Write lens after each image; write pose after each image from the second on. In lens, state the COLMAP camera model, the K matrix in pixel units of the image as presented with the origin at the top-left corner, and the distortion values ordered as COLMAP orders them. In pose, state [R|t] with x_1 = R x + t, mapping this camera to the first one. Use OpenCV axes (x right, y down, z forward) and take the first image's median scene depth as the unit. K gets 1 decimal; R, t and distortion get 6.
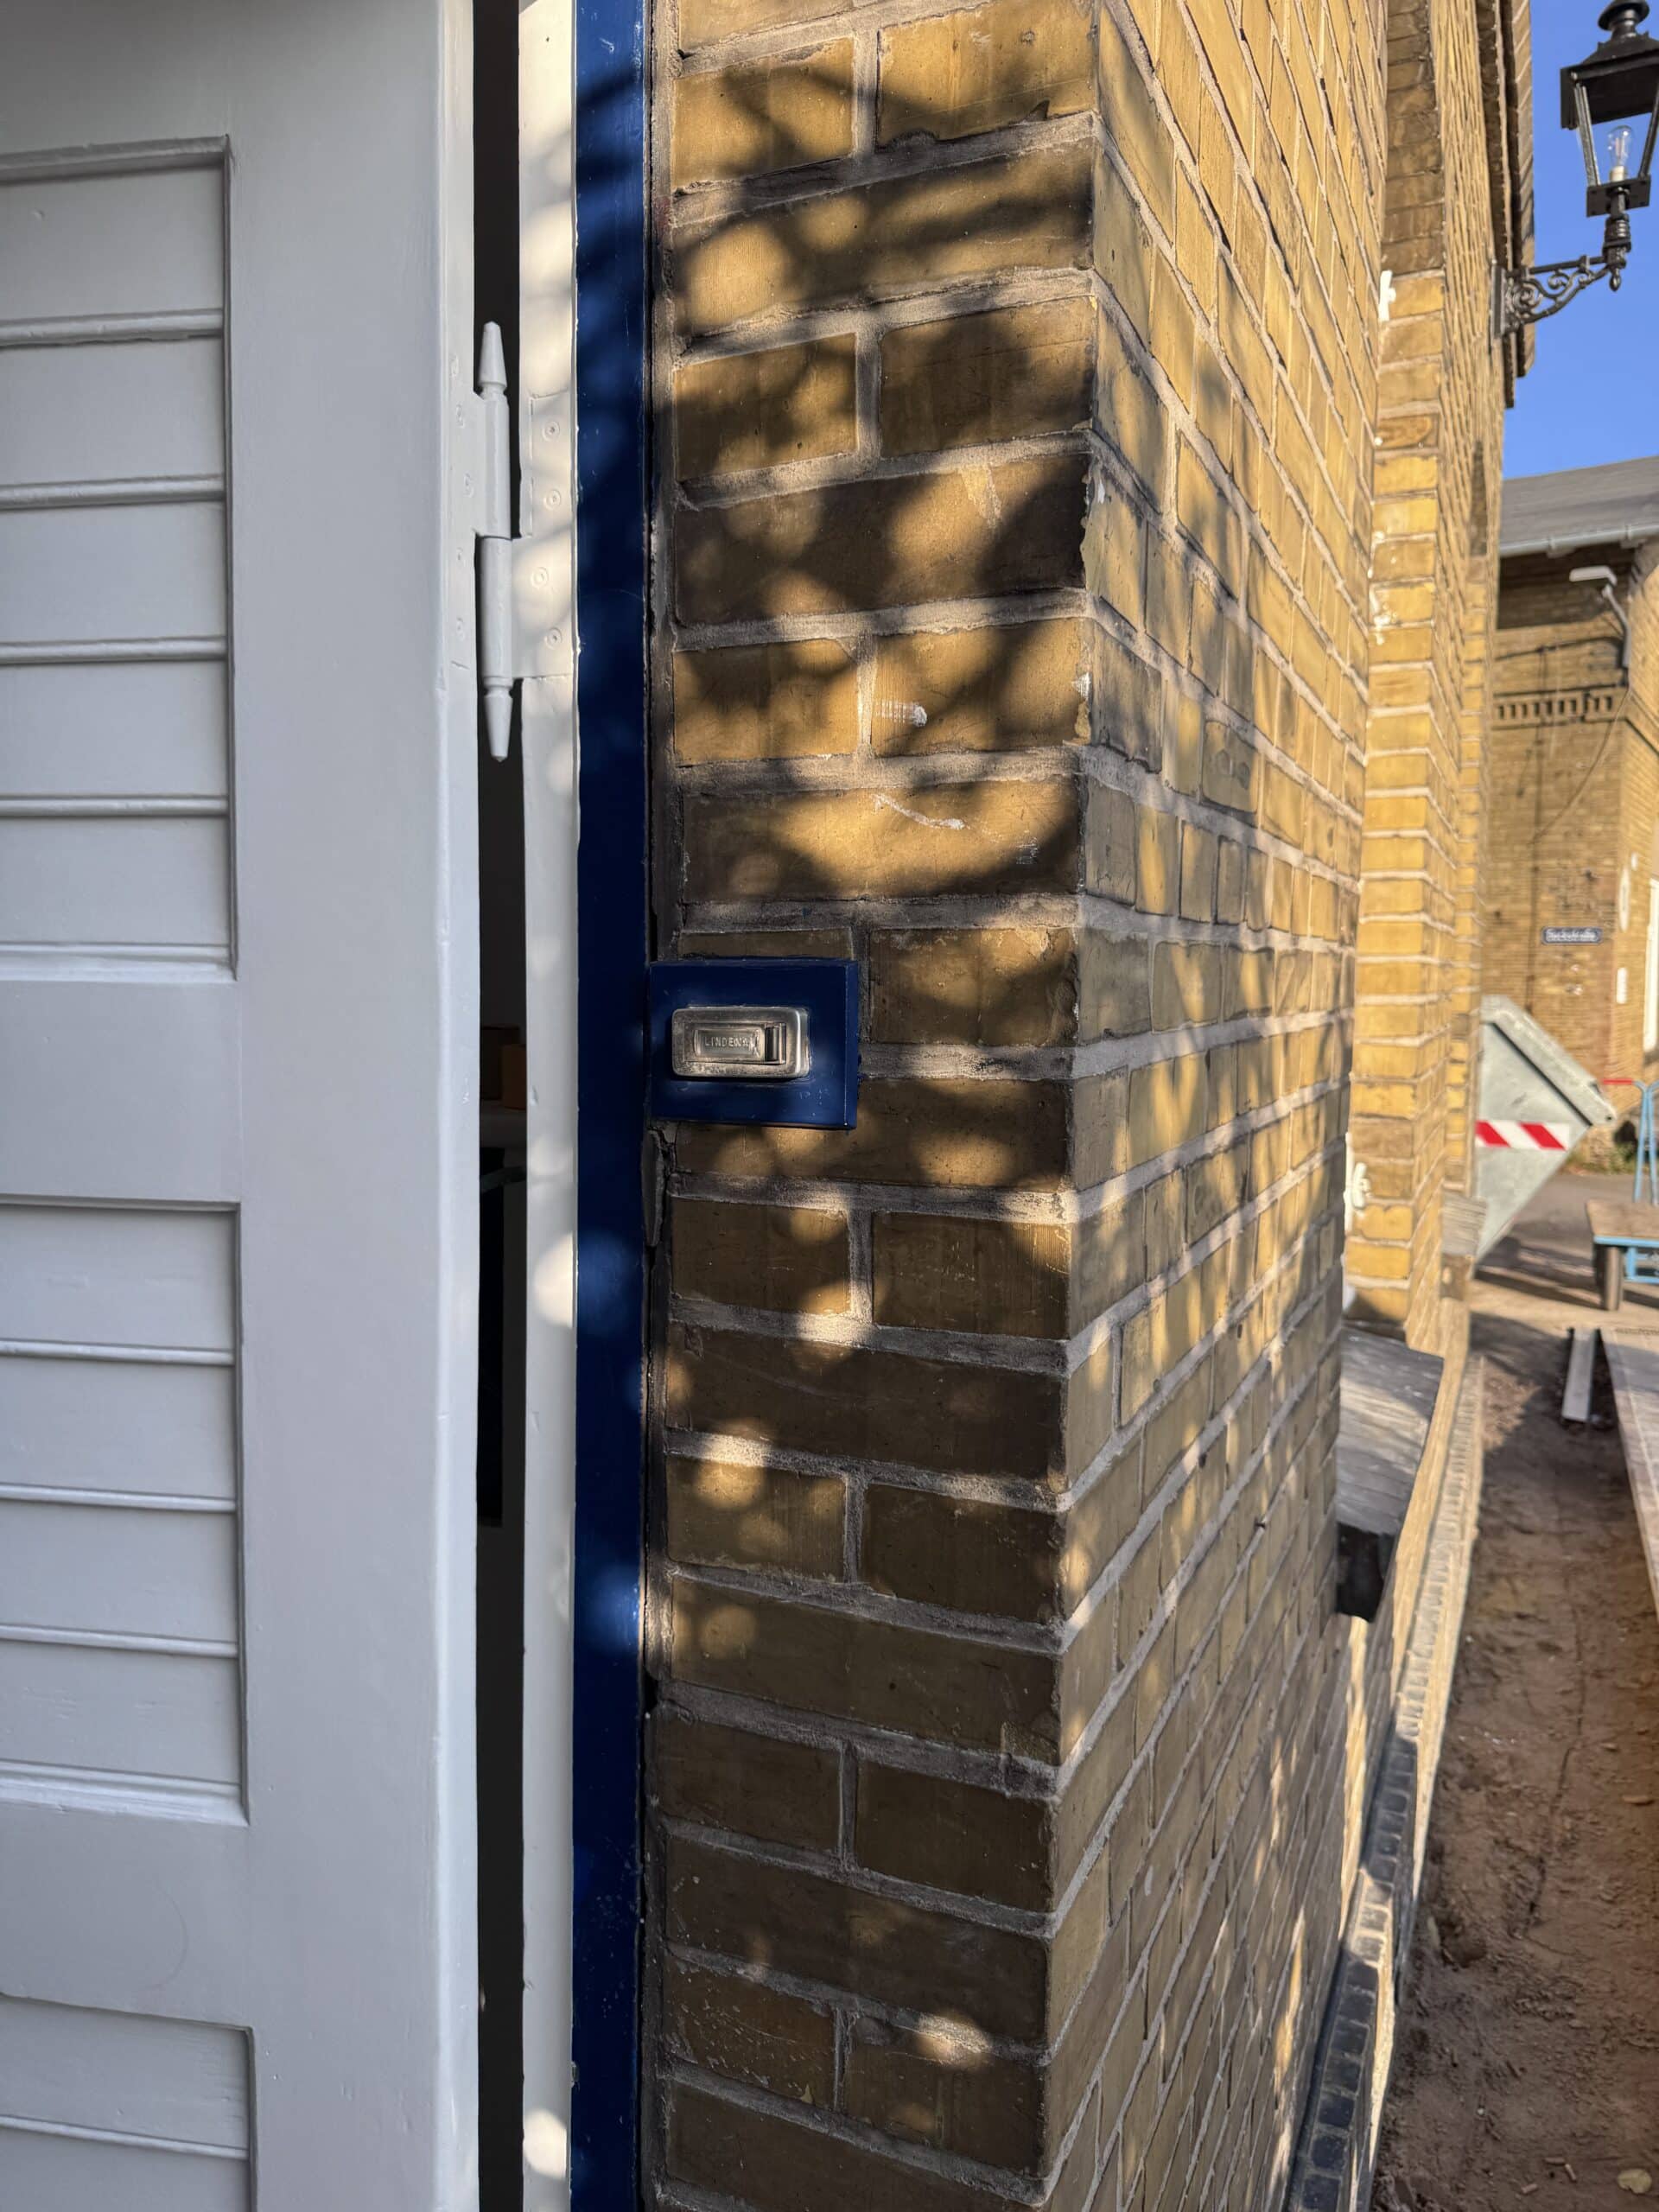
lens RADIAL K [[1549.2, 0, 830.1], [0, 1549.2, 1092.2], [0, 0, 1]] dist [0.030985, -0.052819]
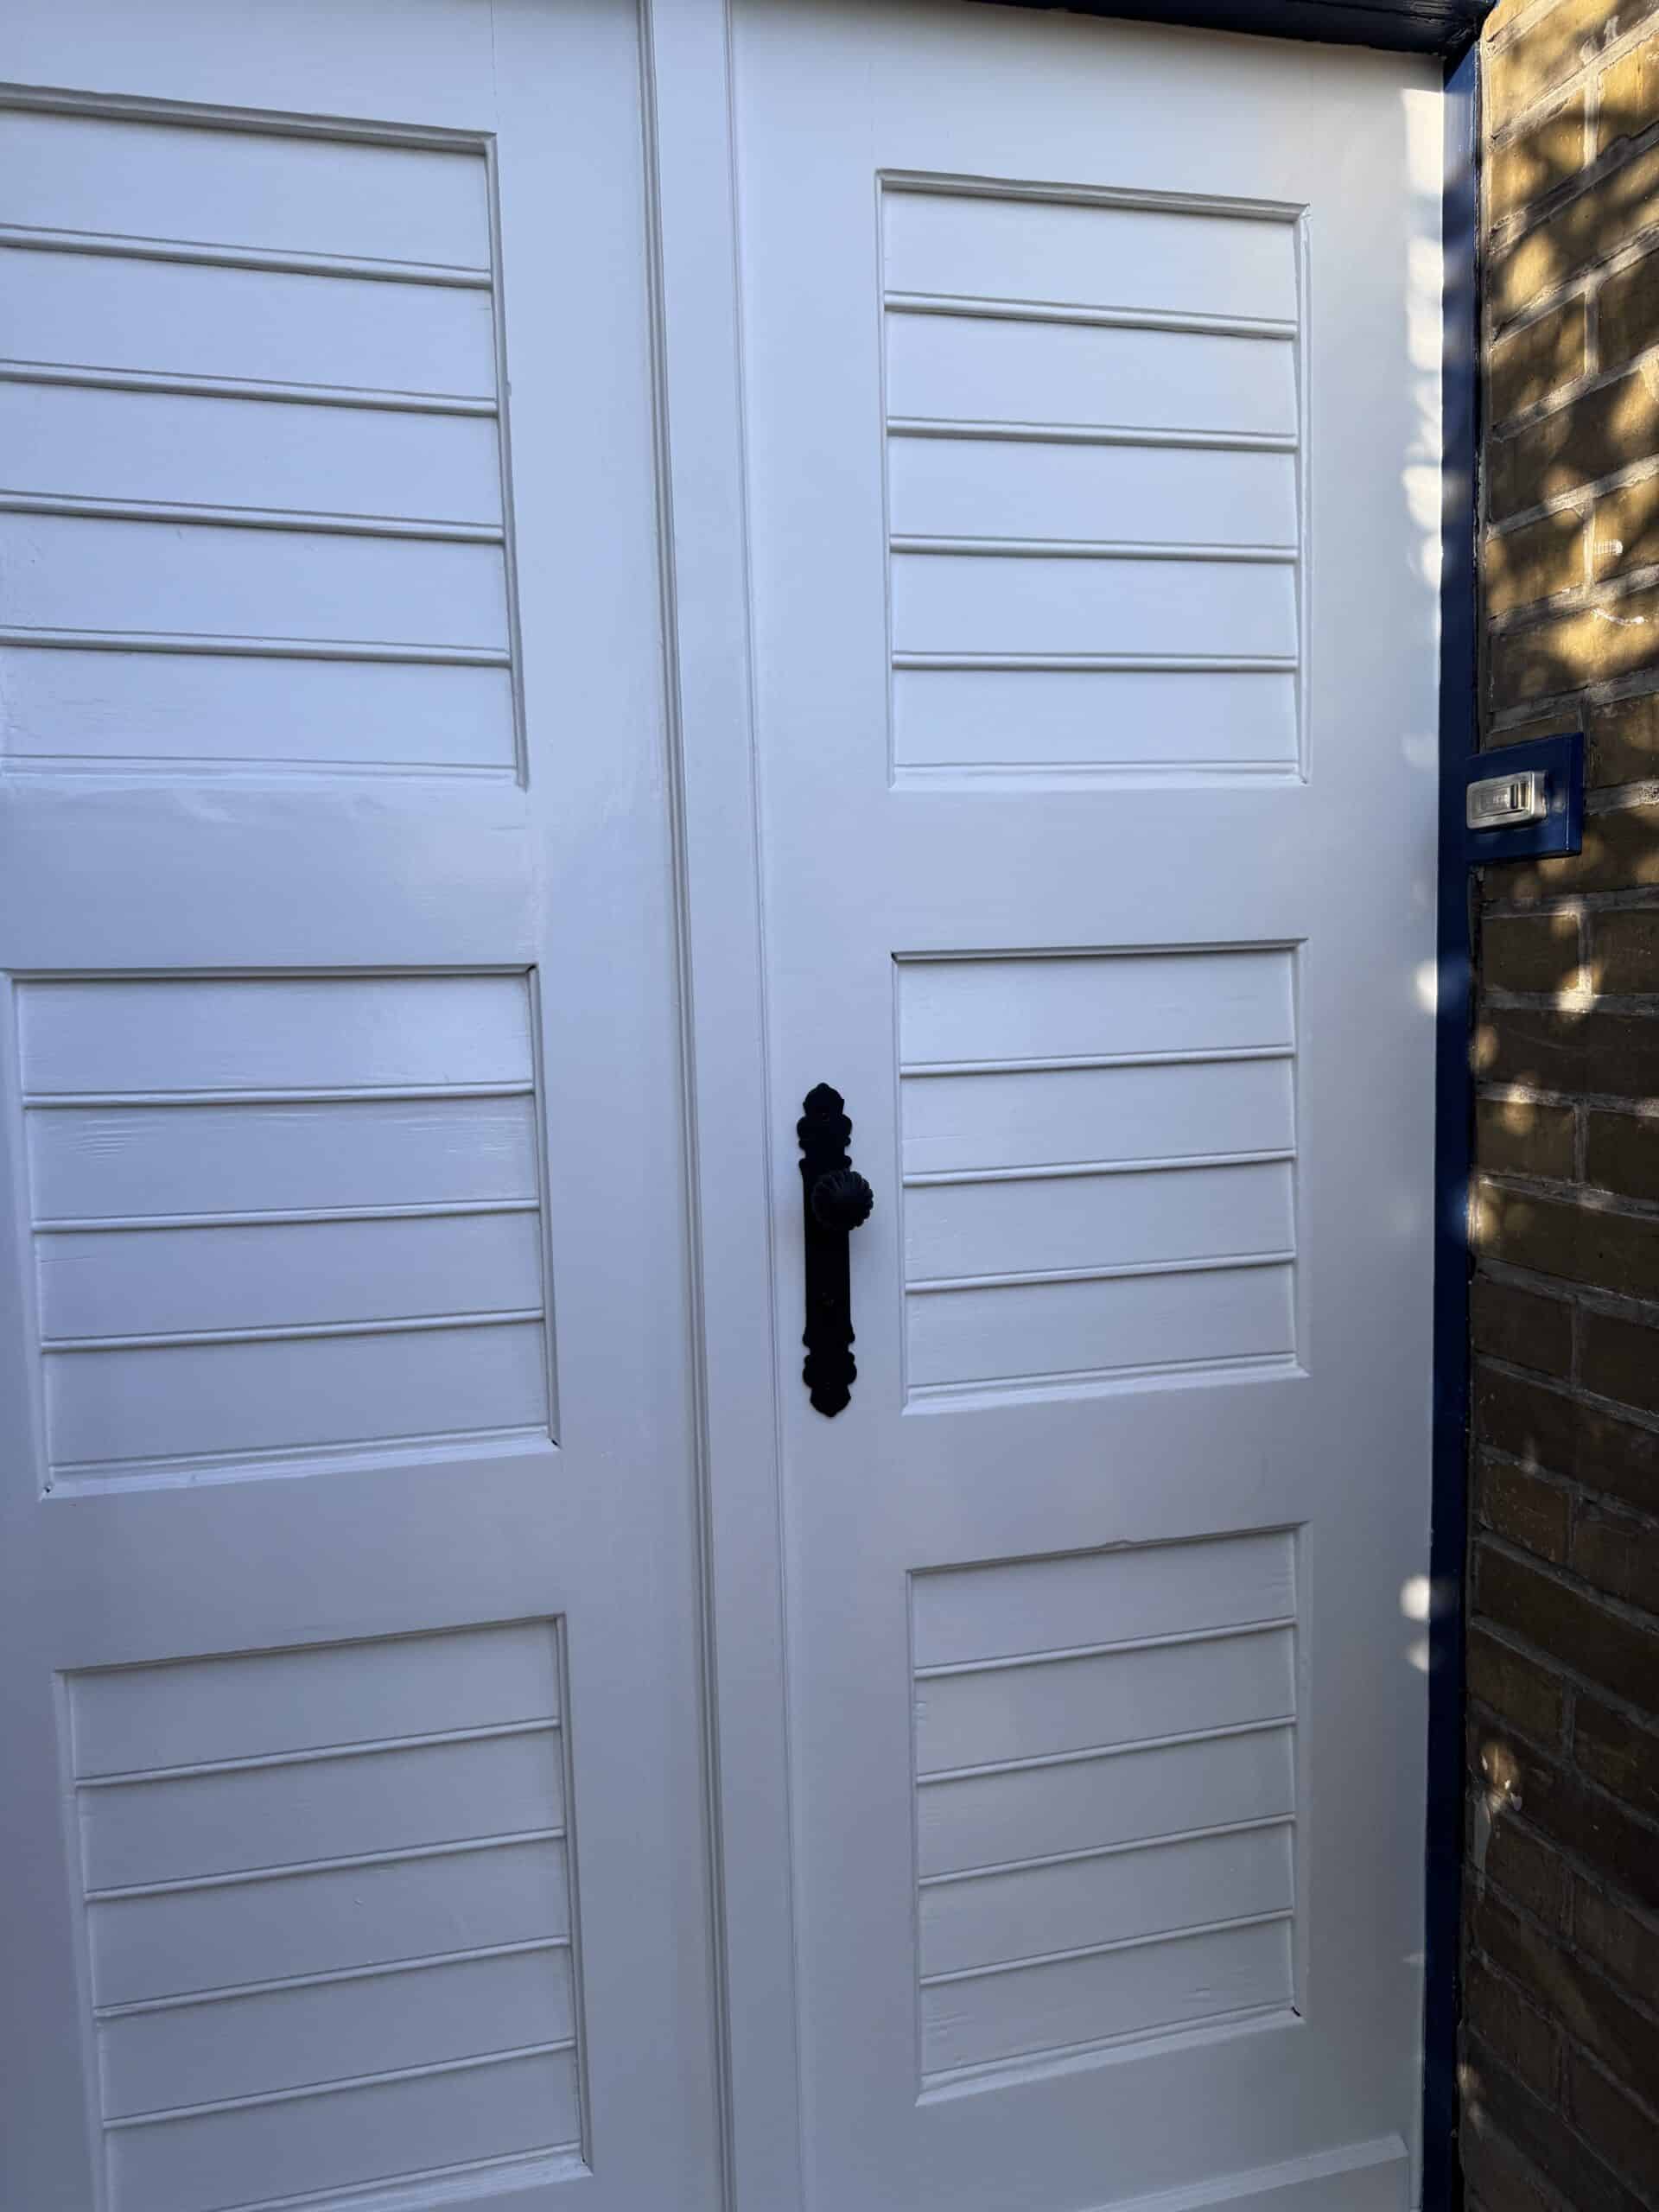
lens RADIAL K [[1549.2, 0, 830.1], [0, 1549.2, 1092.2], [0, 0, 1]] dist [0.030985, -0.052819]
pose [[0.628402, 0.034276, -0.777133, 0.662585], [-0.029332, 0.999362, 0.020360, 0.222372], [0.777336, 0.010001, 0.629007, -0.397517]]
